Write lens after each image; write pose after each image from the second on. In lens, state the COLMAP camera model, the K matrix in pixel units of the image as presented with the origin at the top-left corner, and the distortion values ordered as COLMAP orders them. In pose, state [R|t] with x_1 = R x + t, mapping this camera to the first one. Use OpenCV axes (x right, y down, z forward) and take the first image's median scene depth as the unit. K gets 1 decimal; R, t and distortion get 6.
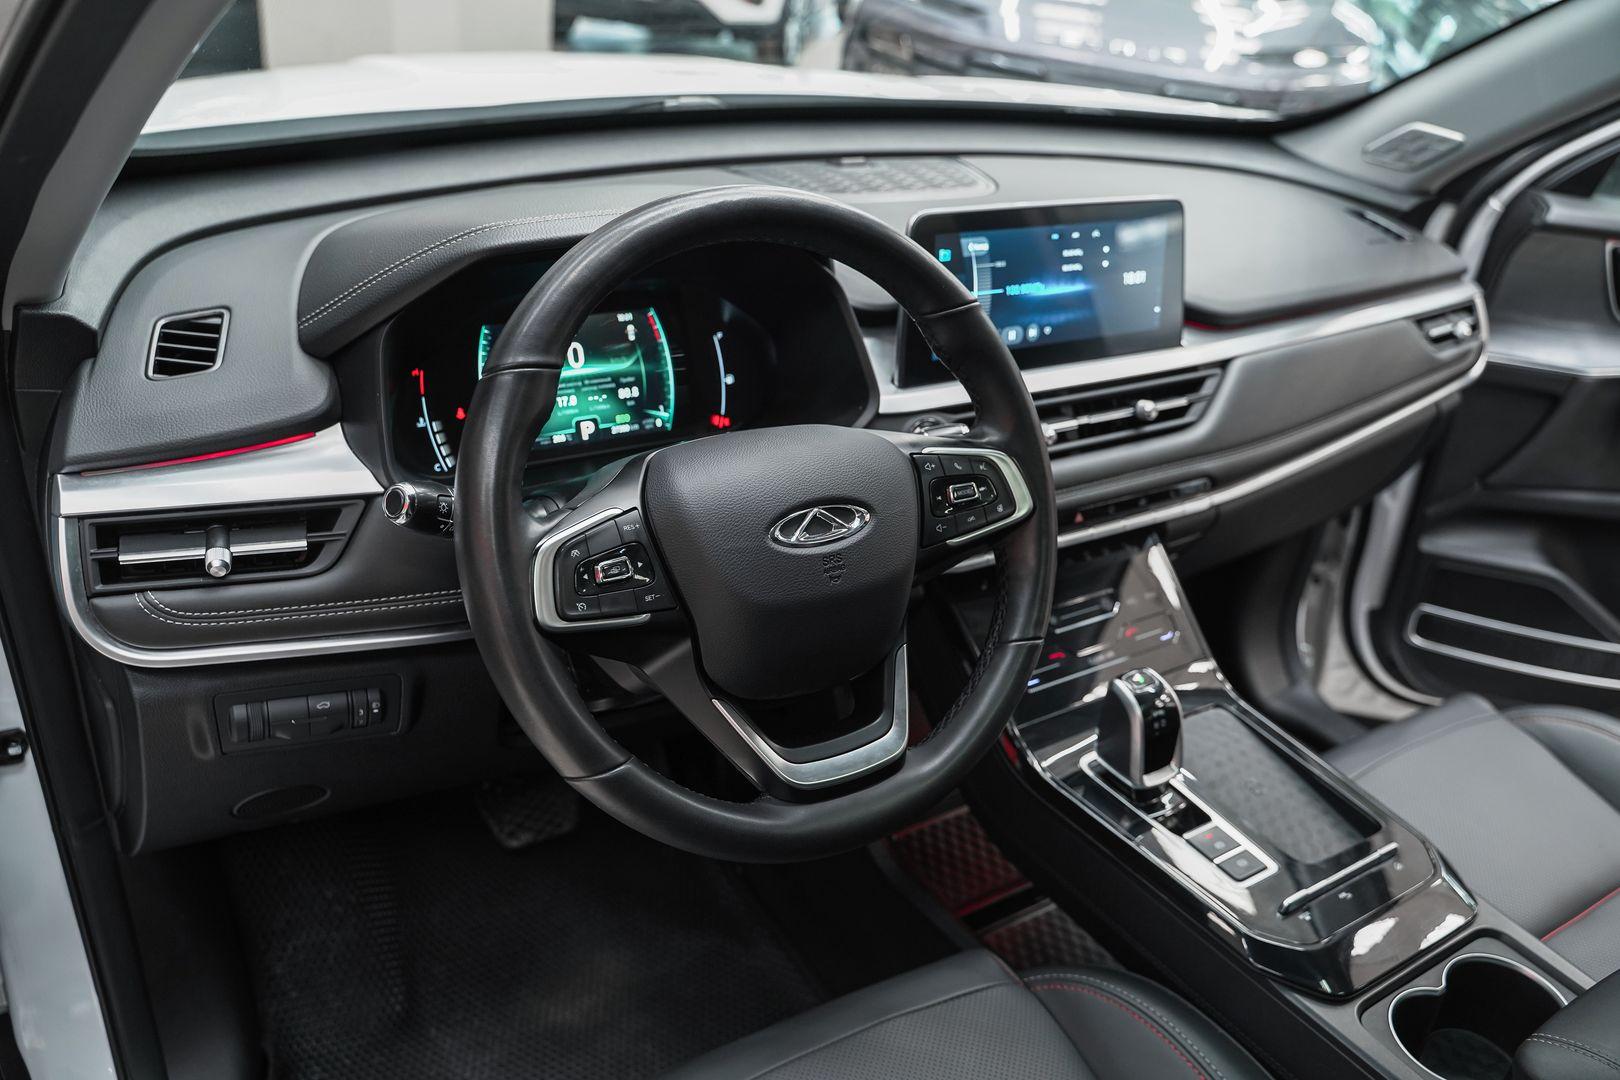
lens RADIAL K [[1315.6, 0, 810.0], [0, 1315.6, 540.0], [0, 0, 1]] dist [-0.121595, 0.100463]
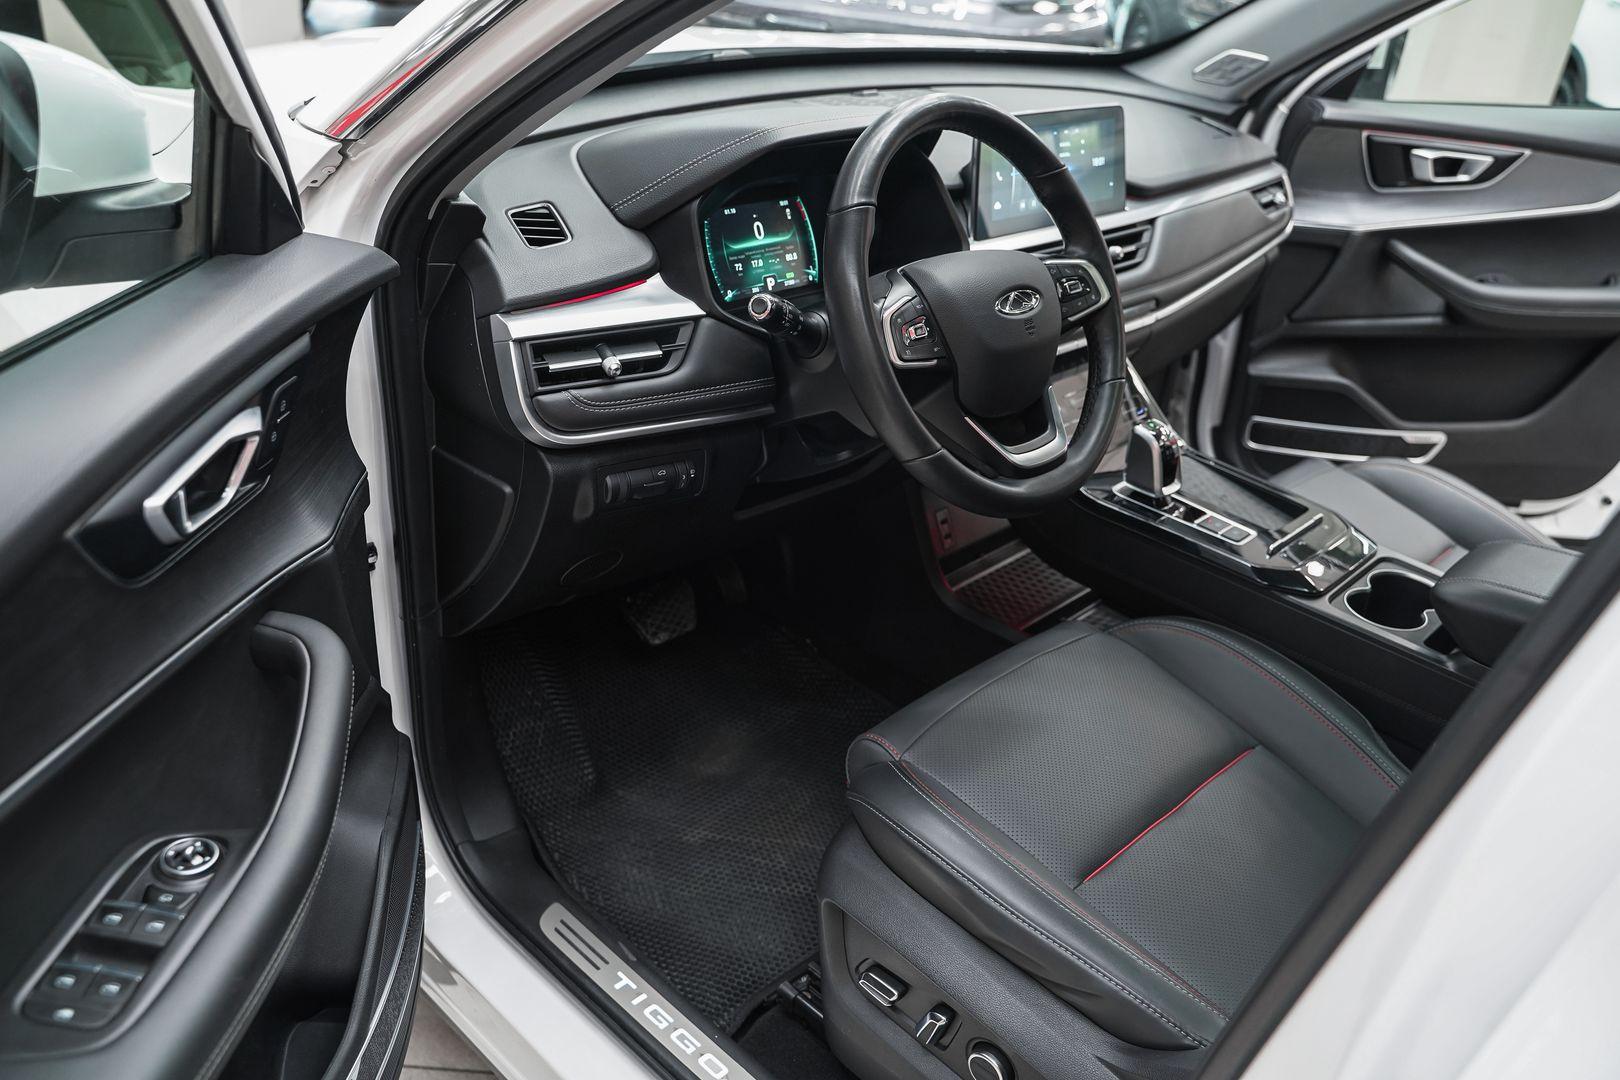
lens RADIAL K [[1315.6, 0, 810.0], [0, 1315.6, 540.0], [0, 0, 1]] dist [-0.121595, 0.100463]
pose [[0.973780, -0.113165, 0.197350, -0.420883], [0.108523, 0.993505, 0.034216, 0.139755], [-0.199940, -0.011901, 0.979736, -0.368953]]
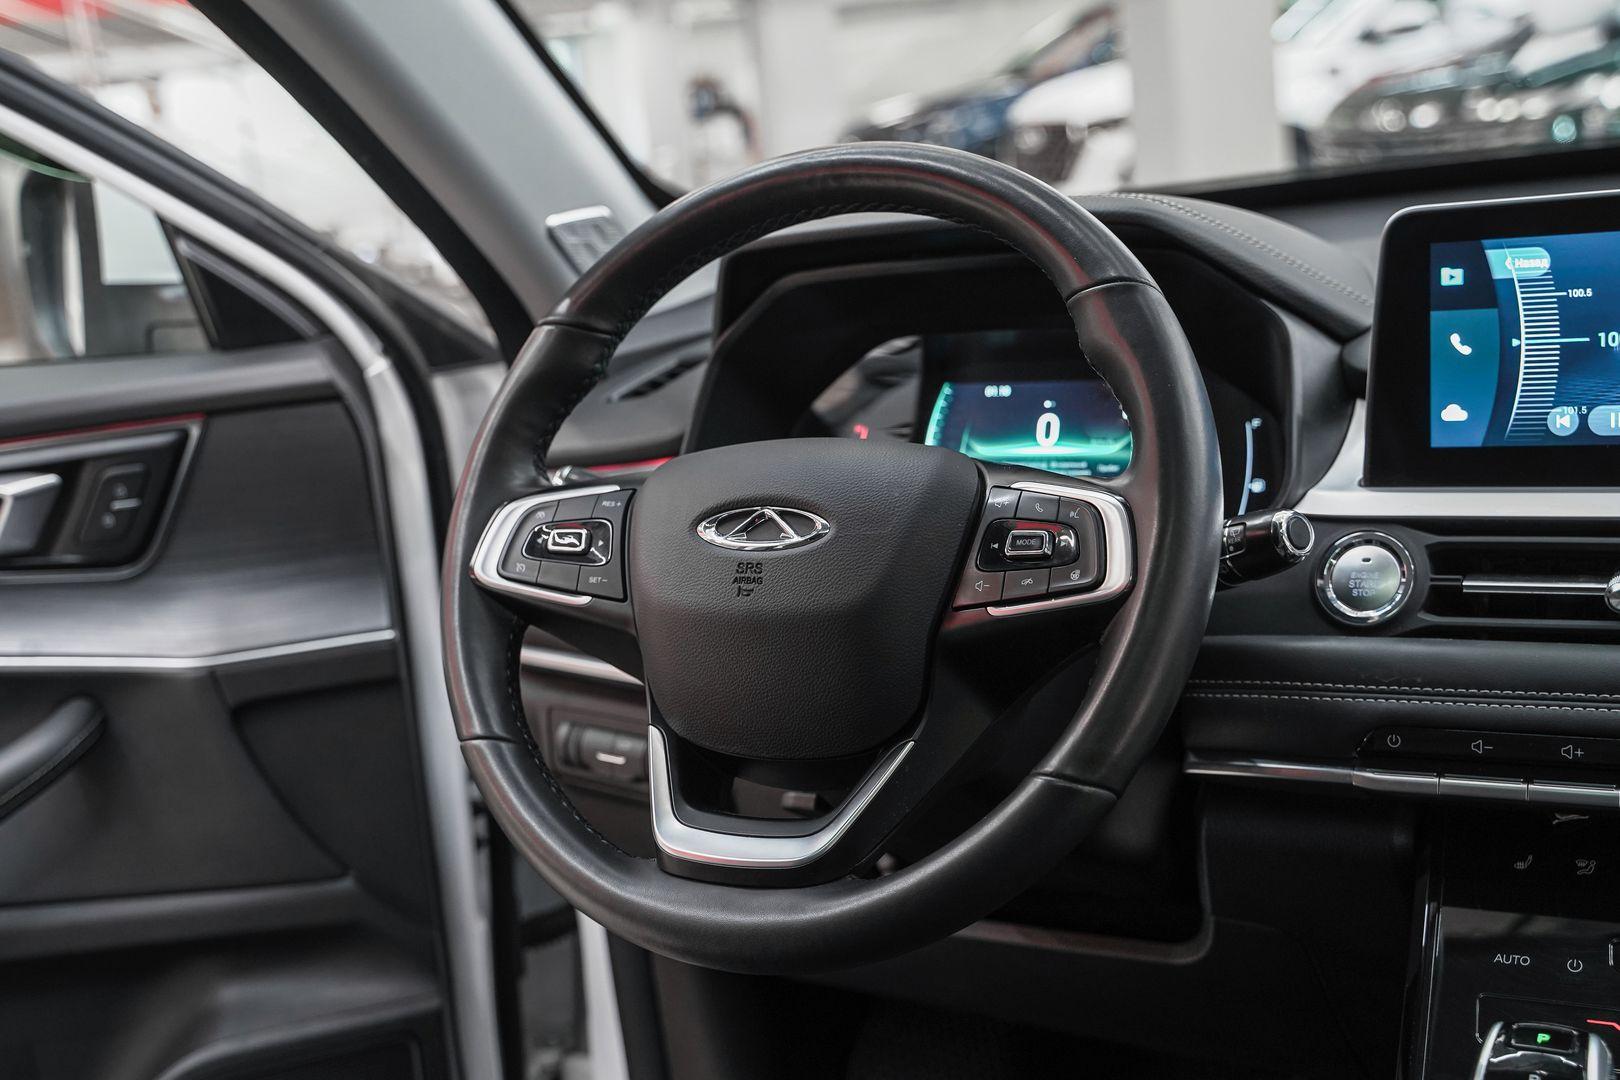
lens RADIAL K [[2008.5, 0, 789.6], [0, 2008.5, 510.0], [0, 0, 1]] dist [0.018524, 0.038773]
pose [[0.461535, 0.029909, -0.886618, 0.778694], [-0.278913, 0.953642, -0.113020, 0.079061], [0.842136, 0.299452, 0.448481, 0.332675]]
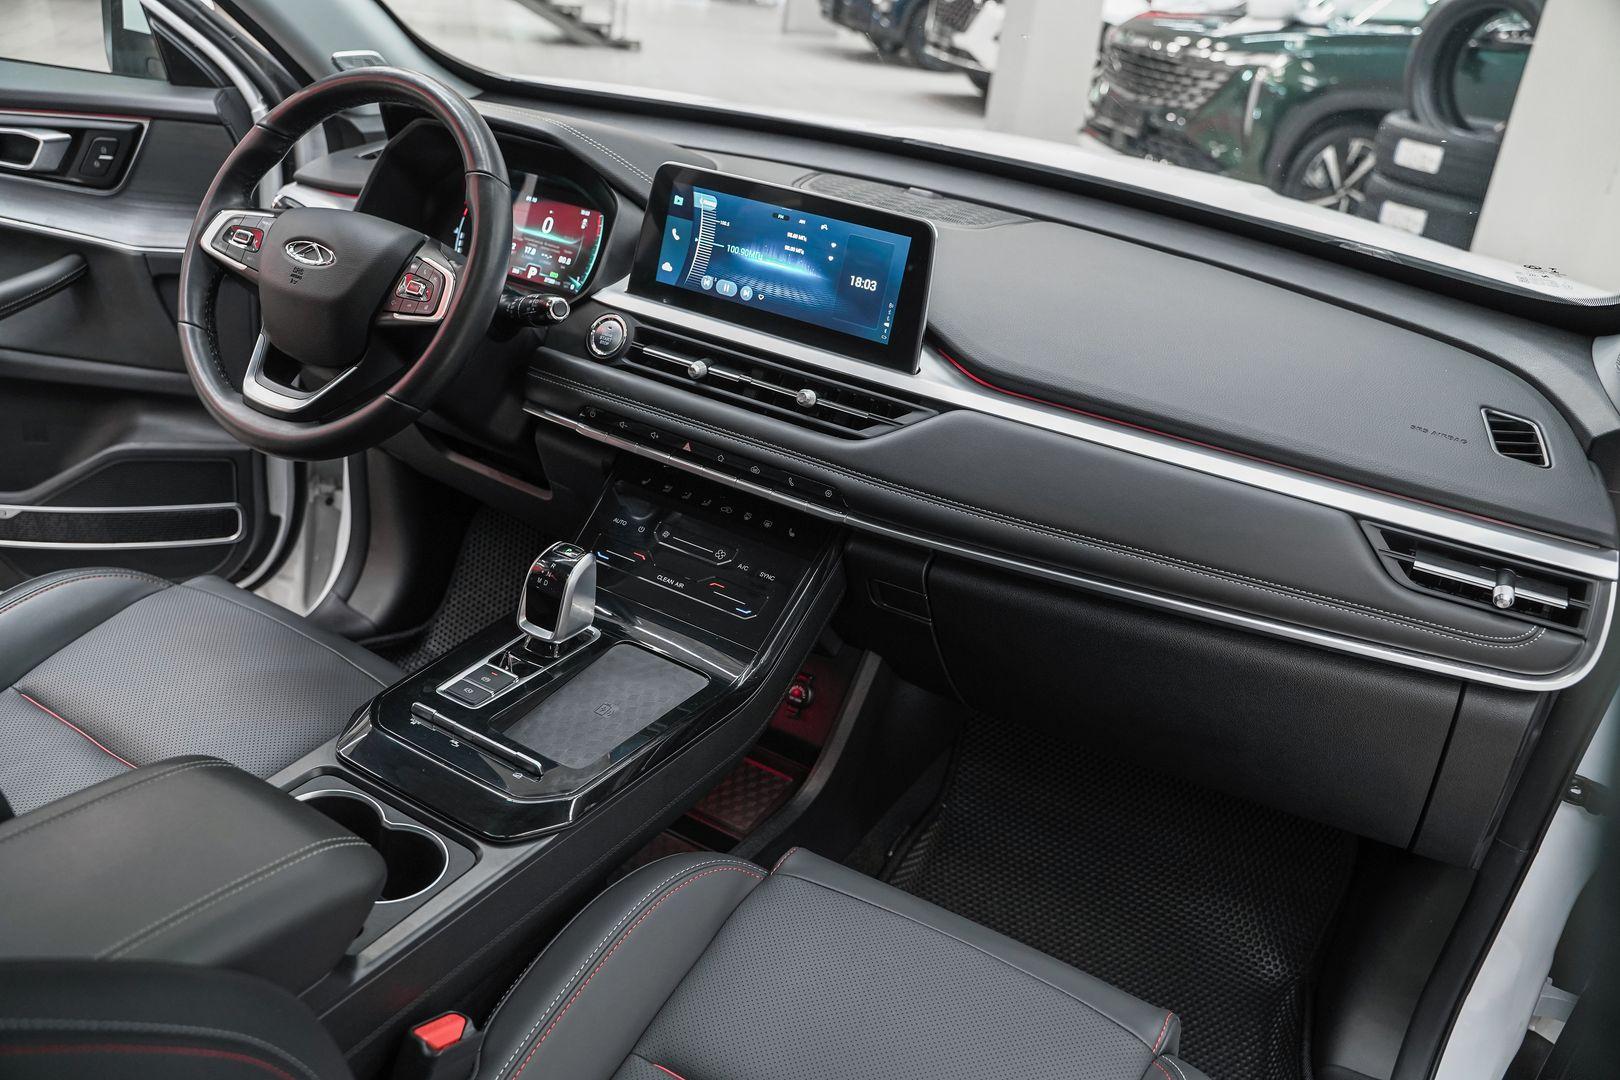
lens RADIAL K [[1315.6, 0, 810.0], [0, 1315.6, 540.0], [0, 0, 1]] dist [-0.121595, 0.100463]
pose [[0.454658, 0.347393, -0.820125, 1.258836], [-0.480082, 0.871171, 0.102869, -0.119264], [0.750205, 0.346957, 0.562862, 0.486866]]
